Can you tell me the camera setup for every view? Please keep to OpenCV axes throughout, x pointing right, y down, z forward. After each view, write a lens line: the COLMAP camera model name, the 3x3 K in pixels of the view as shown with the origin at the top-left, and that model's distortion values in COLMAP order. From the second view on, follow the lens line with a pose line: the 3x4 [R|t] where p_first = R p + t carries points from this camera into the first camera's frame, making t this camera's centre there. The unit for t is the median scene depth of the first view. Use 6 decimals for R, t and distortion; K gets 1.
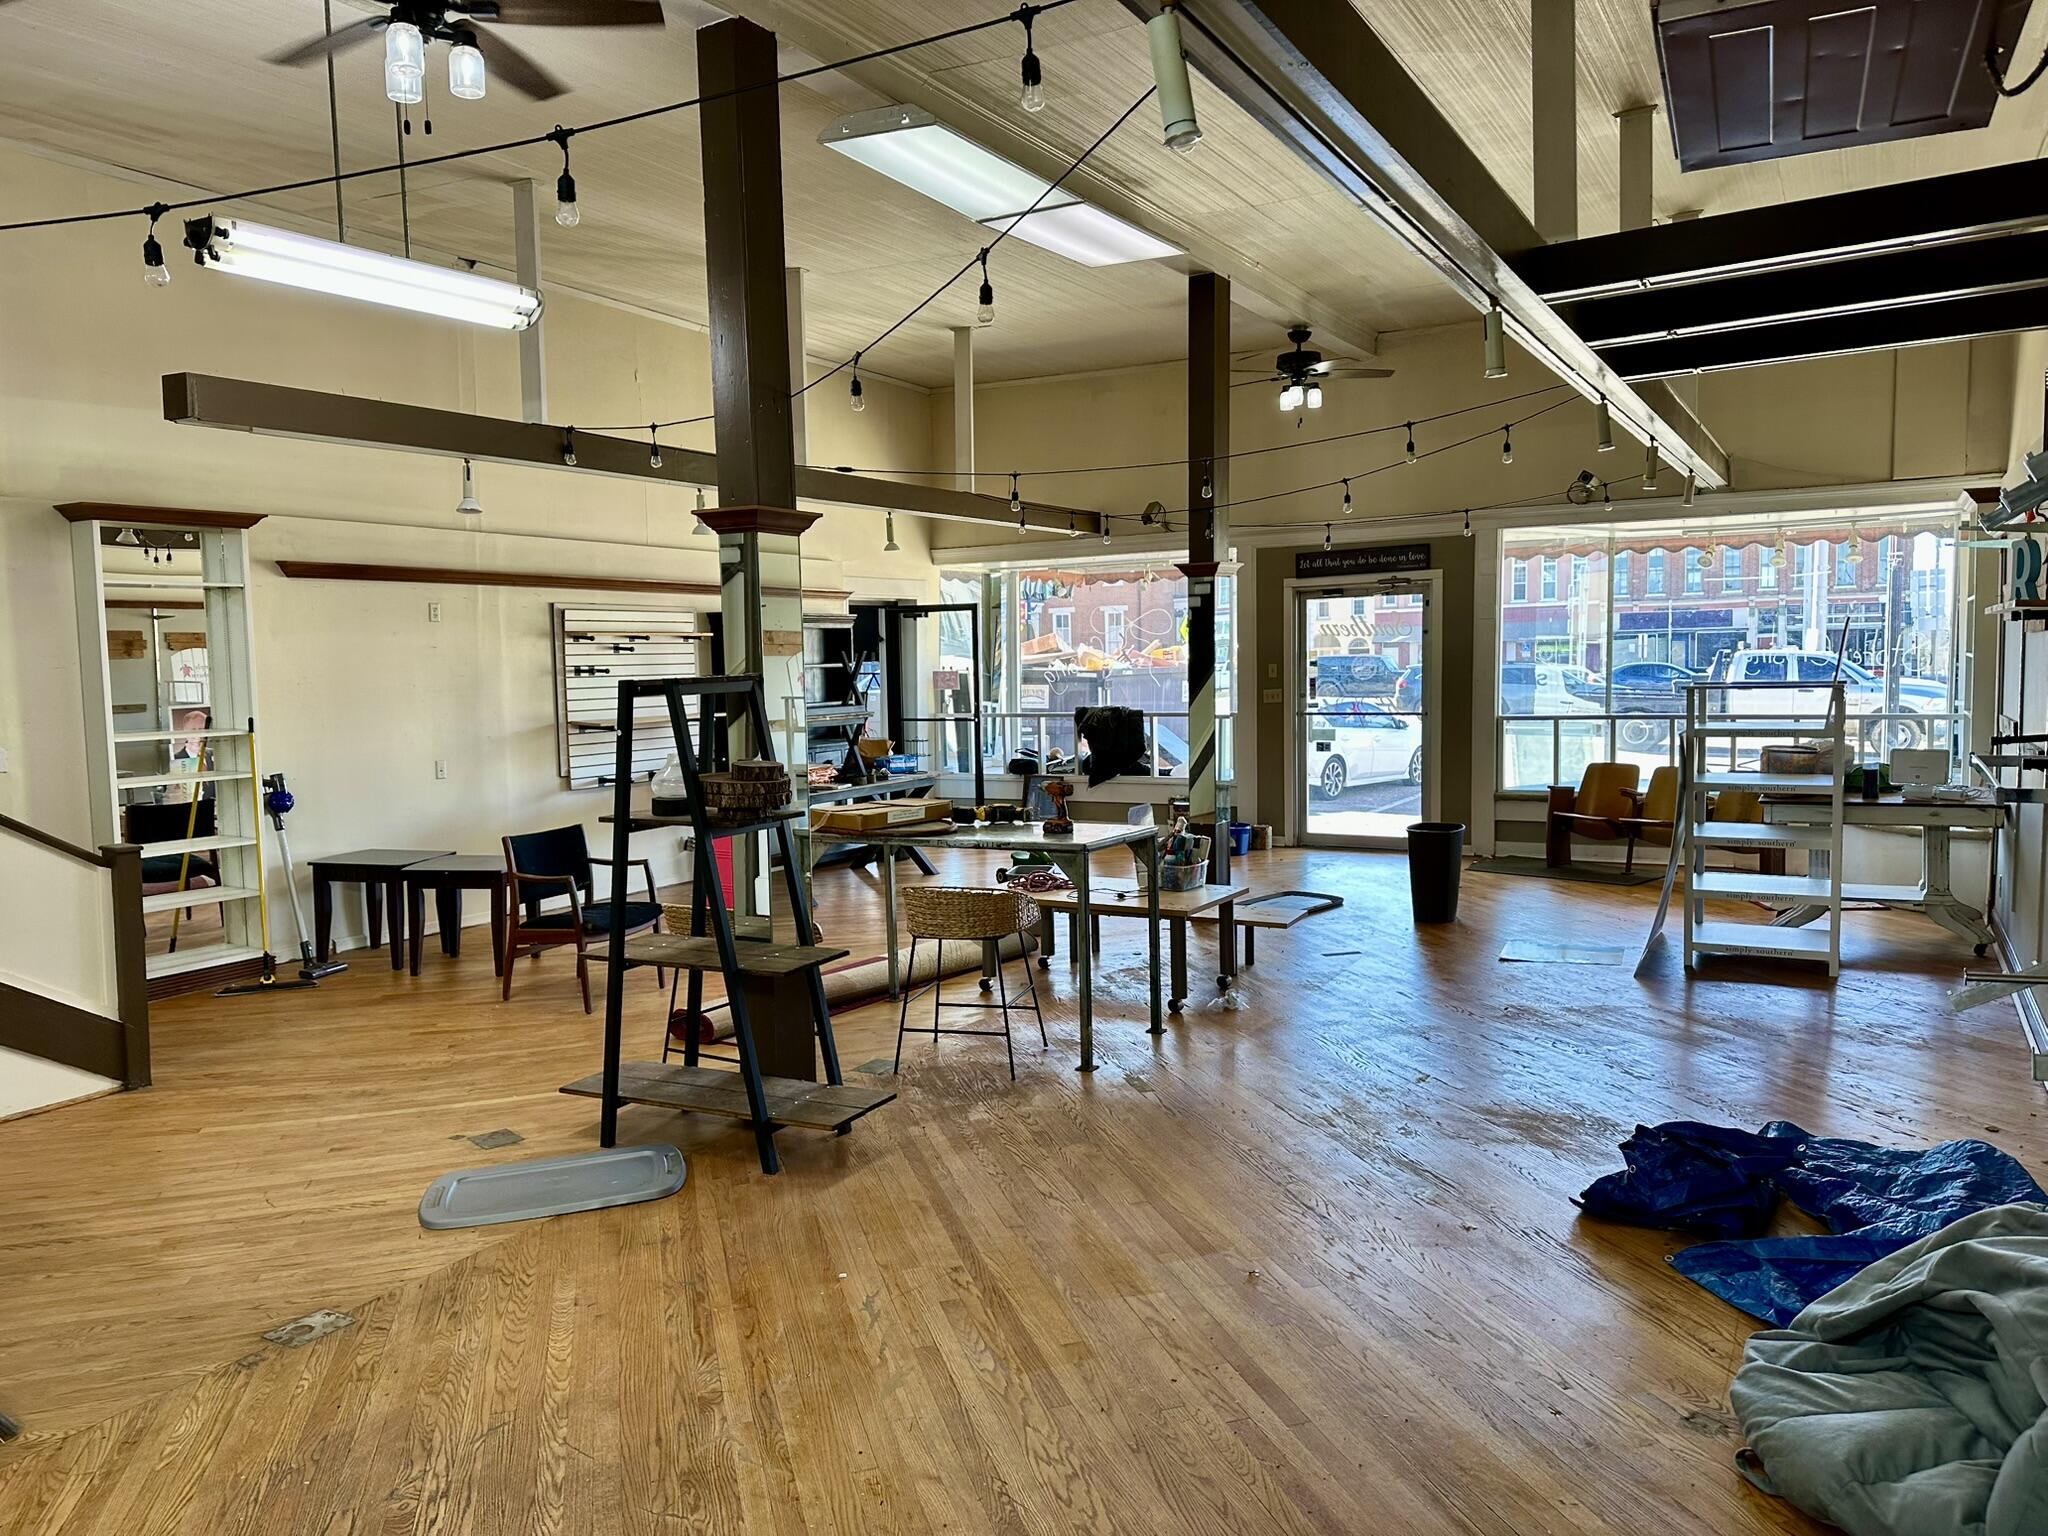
lens RADIAL K [[1415.4, 0, 1024.0], [0, 1415.4, 768.0], [0, 0, 1]] dist [0.071154, -0.087633]
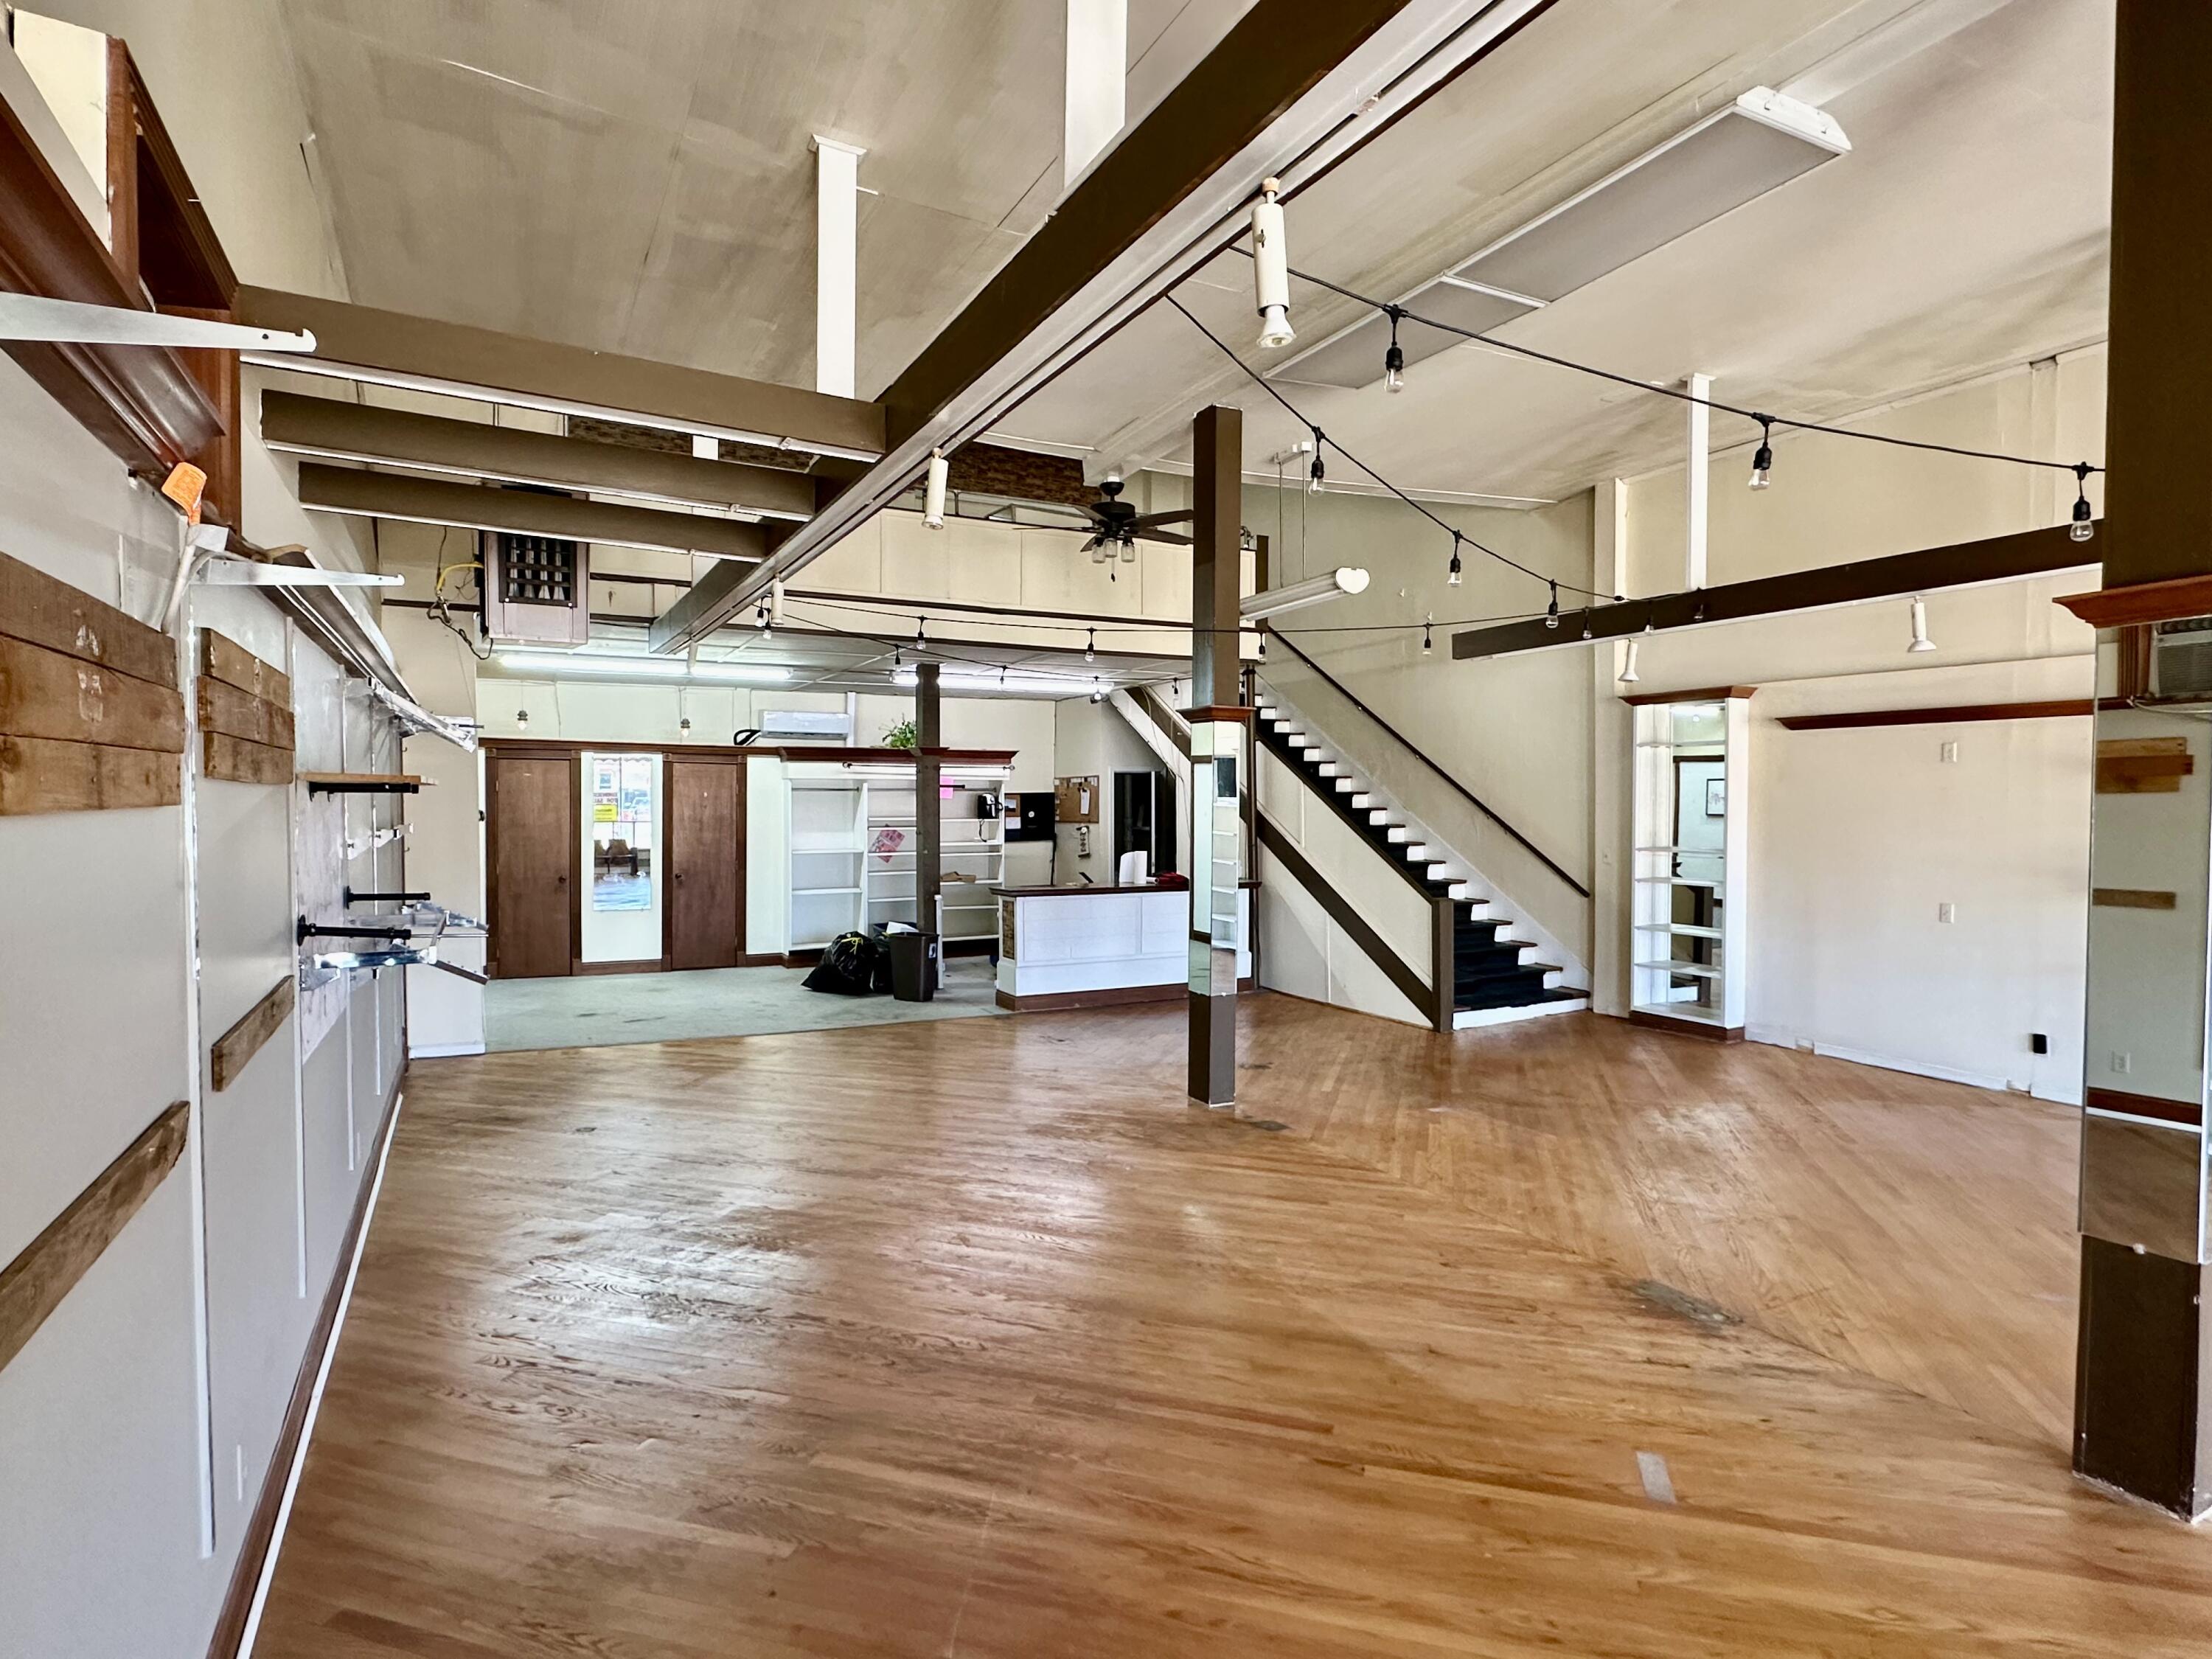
lens RADIAL K [[1147.6, 0, 1093.7], [0, 1147.6, 825.4], [0, 0, 1]] dist [-0.001911, -0.000038]
pose [[-0.515814, 0.041911, -0.855675, 0.438973], [-0.052410, 0.995388, 0.080347, -0.068729], [0.855096, 0.086290, -0.511238, 0.705199]]
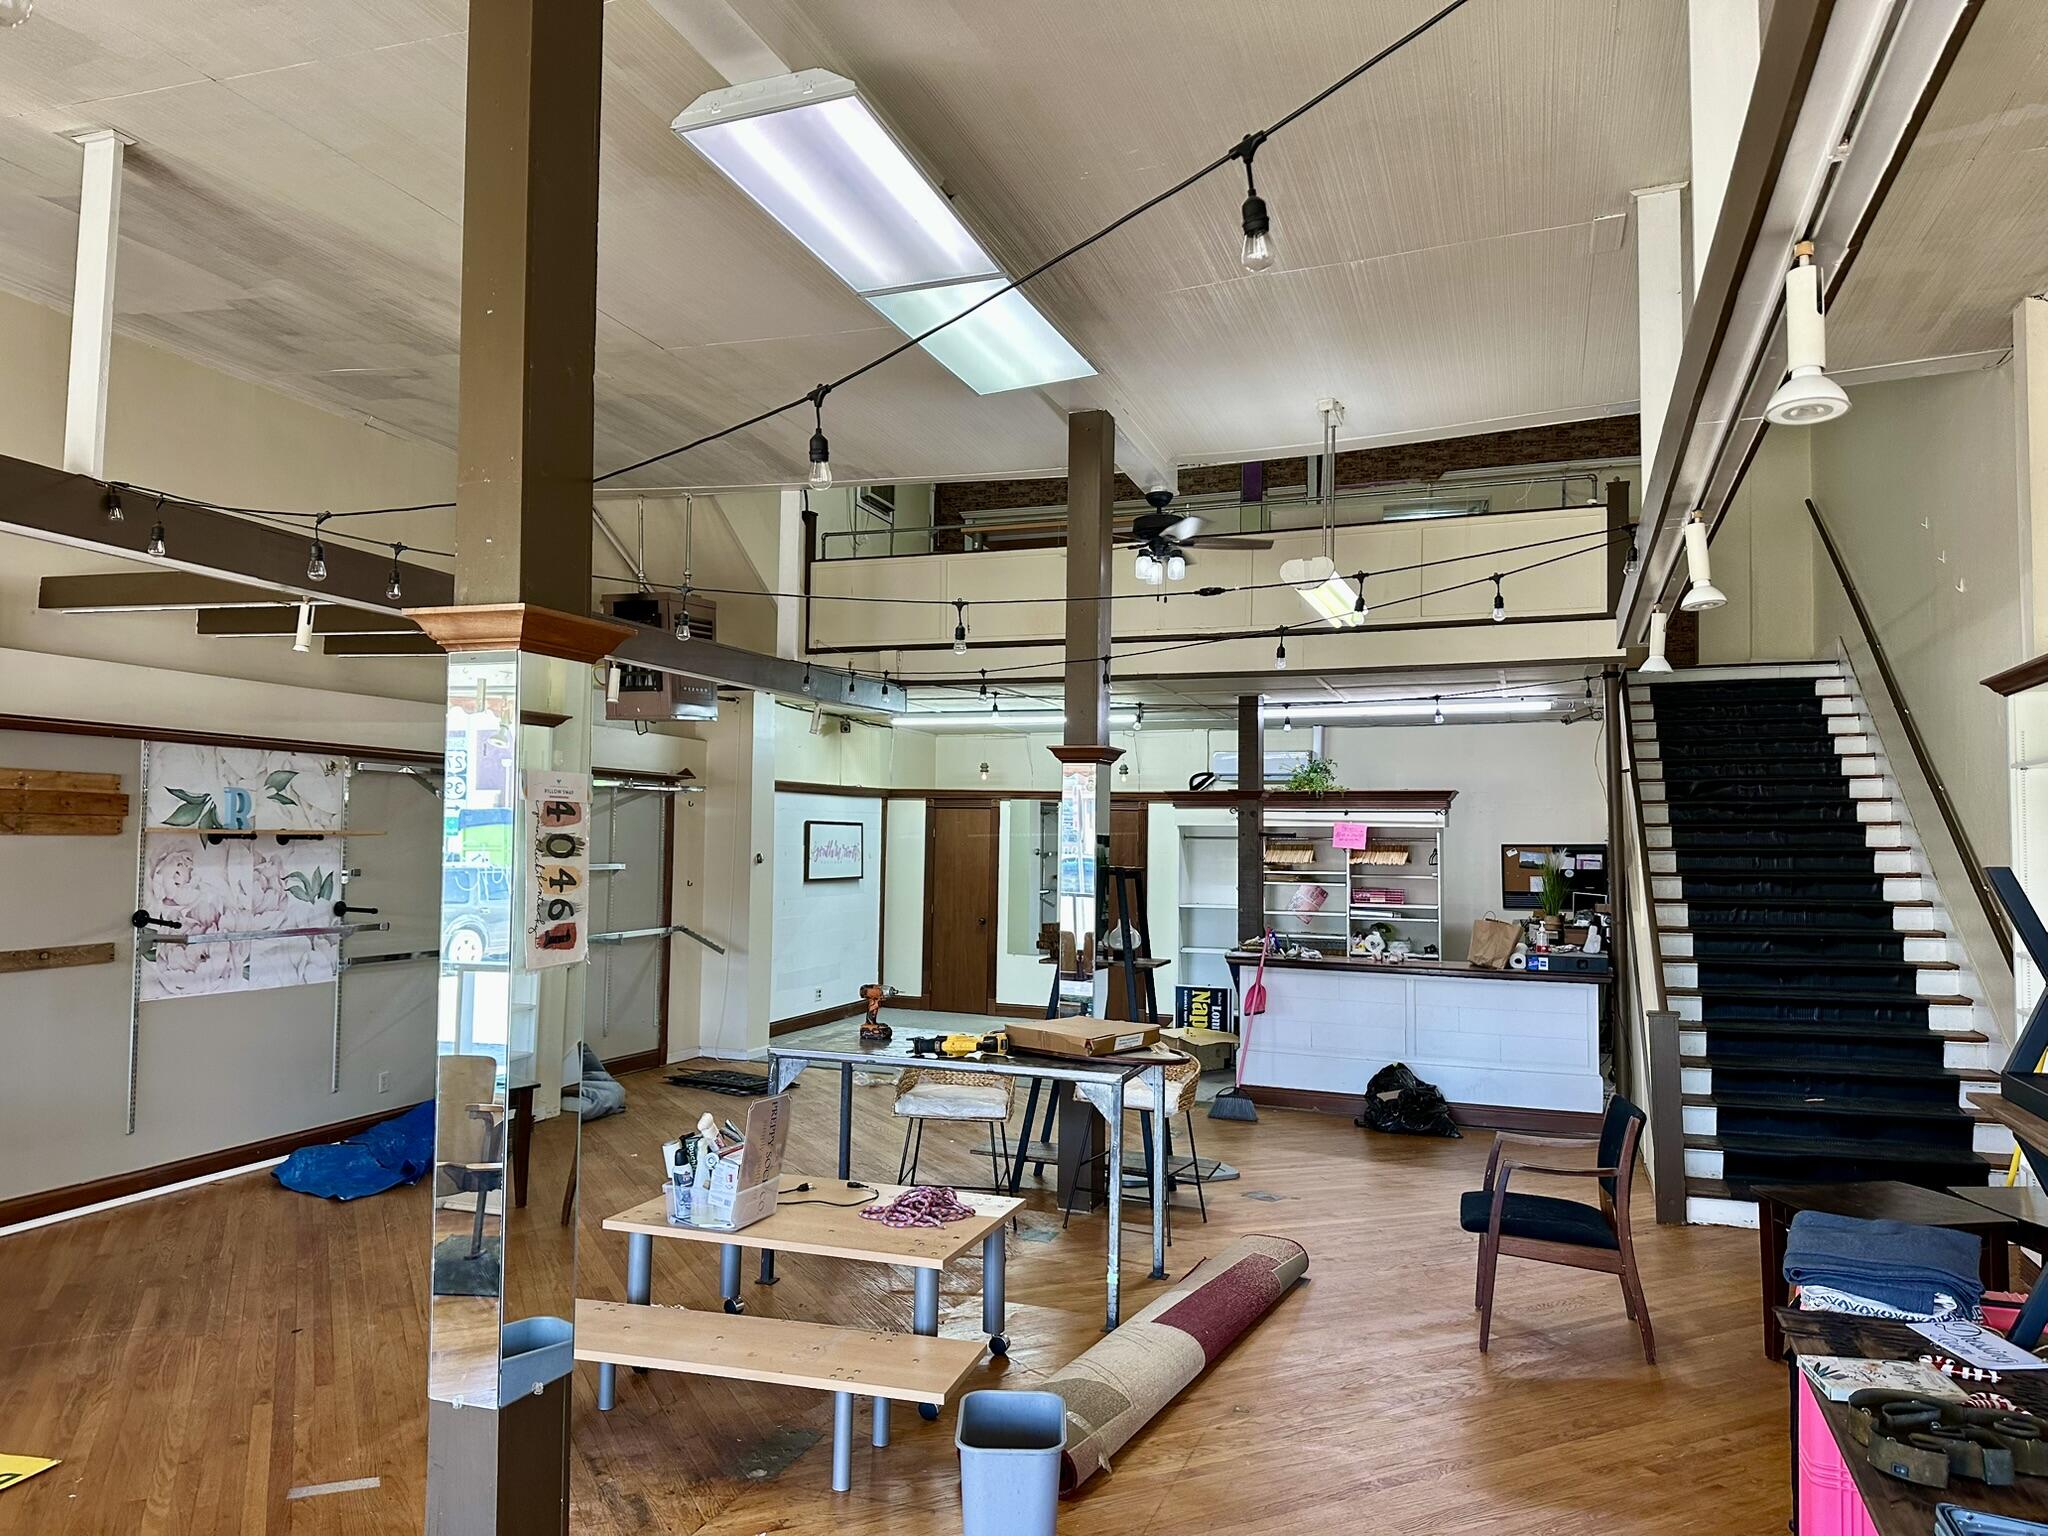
lens RADIAL K [[1415.4, 0, 1024.0], [0, 1415.4, 768.0], [0, 0, 1]] dist [0.071154, -0.087633]
pose [[-0.979099, 0.001375, -0.203381, 0.062758], [-0.003876, 0.999669, 0.025419, -0.091054], [0.203349, 0.025676, -0.978770, 1.064401]]
